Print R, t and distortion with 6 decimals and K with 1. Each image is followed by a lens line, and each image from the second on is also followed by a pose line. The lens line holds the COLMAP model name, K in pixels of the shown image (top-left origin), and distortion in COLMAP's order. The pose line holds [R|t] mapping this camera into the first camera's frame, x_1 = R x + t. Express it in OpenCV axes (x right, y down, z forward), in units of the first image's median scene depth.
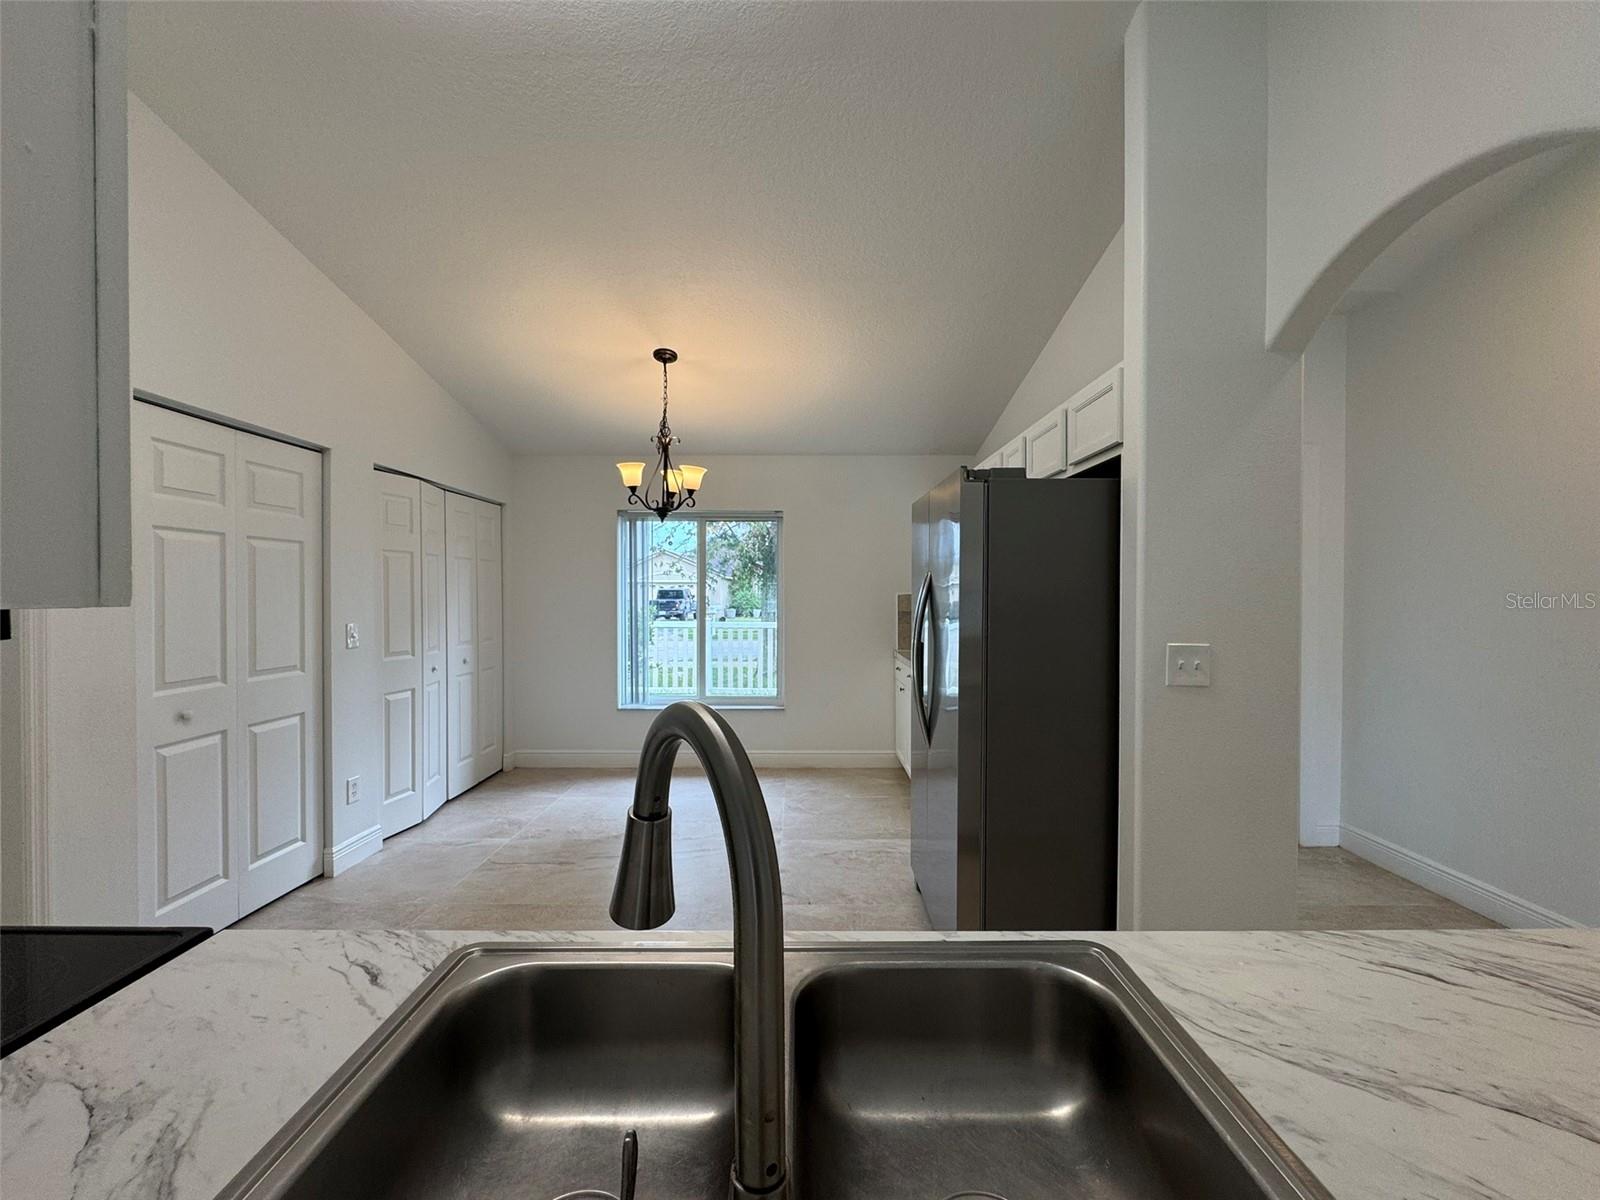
lens RADIAL K [[645.4, 0, 803.4], [0, 645.4, 599.4], [0, 0, 1]] dist [-0.006090, 0.001608]
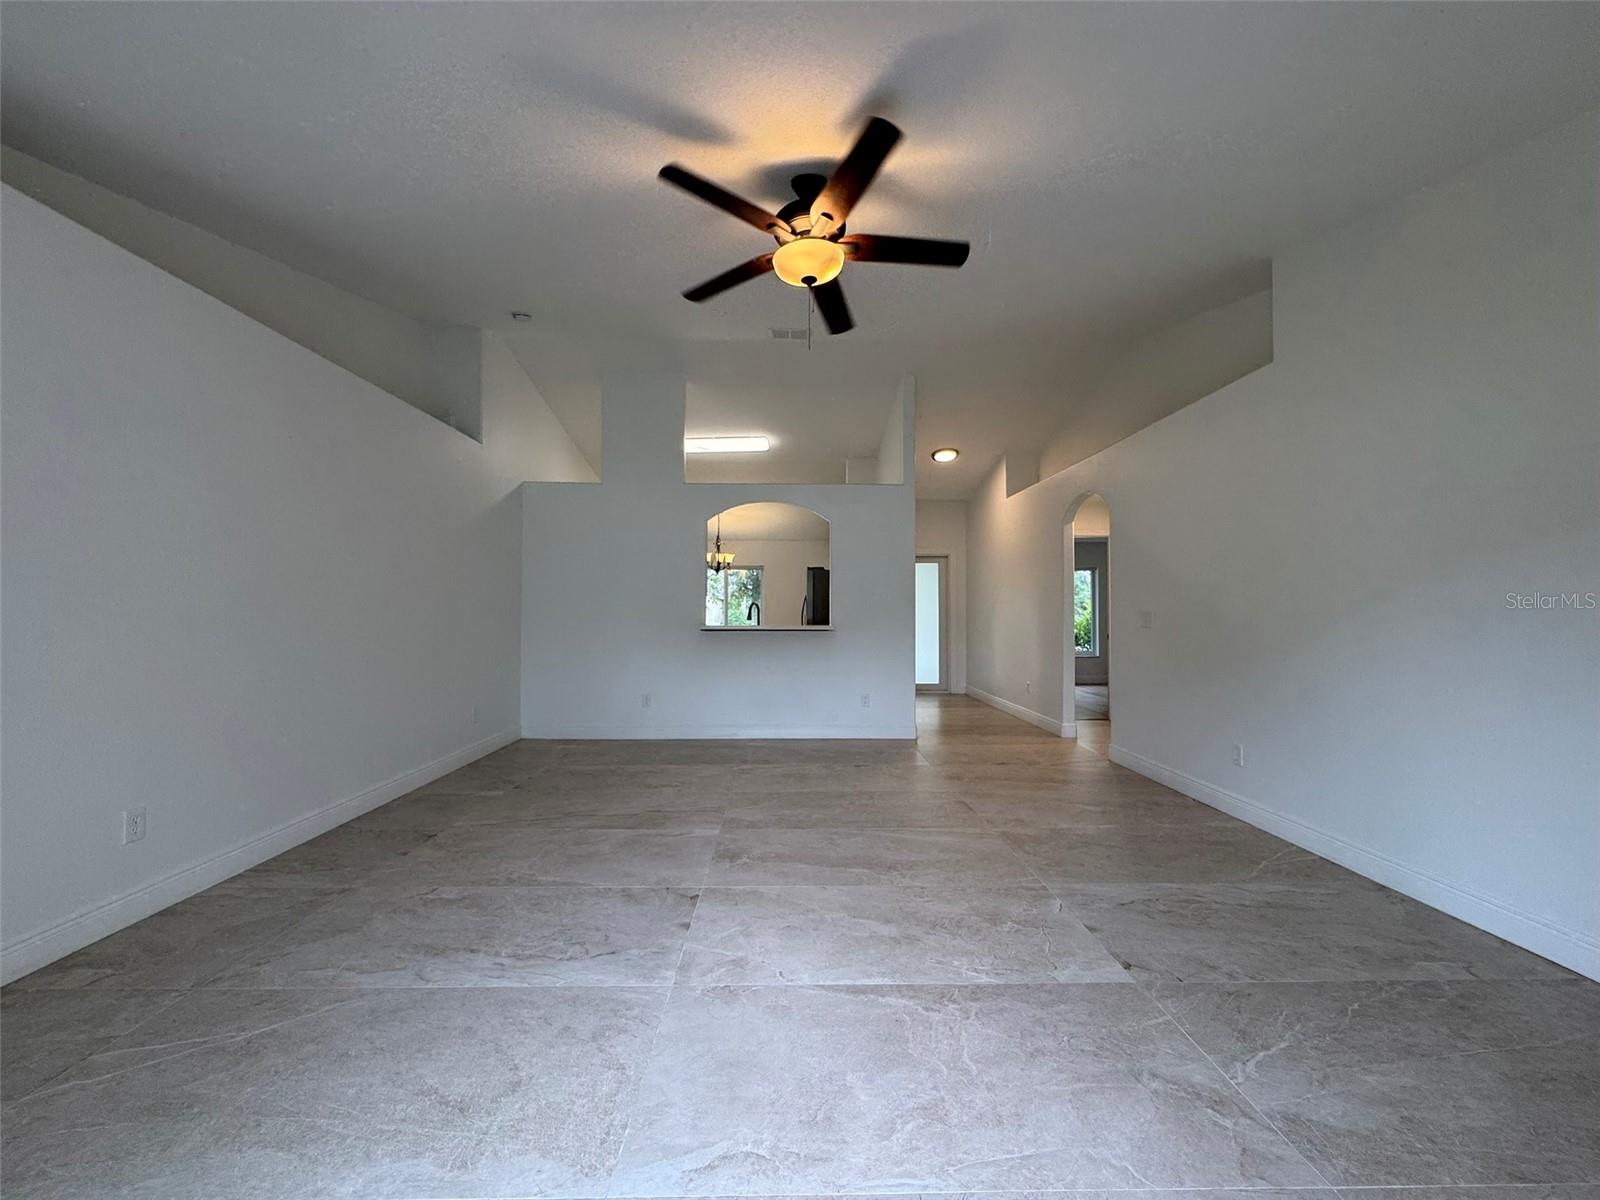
lens RADIAL K [[645.4, 0, 799.8], [0, 645.4, 603.9], [0, 0, 1]] dist [-0.006090, 0.001608]
pose [[0.999844, 0.002306, 0.017485, 0.089672], [-0.001861, 0.999675, -0.025426, 0.083584], [-0.017538, 0.025389, 0.999524, -2.008797]]
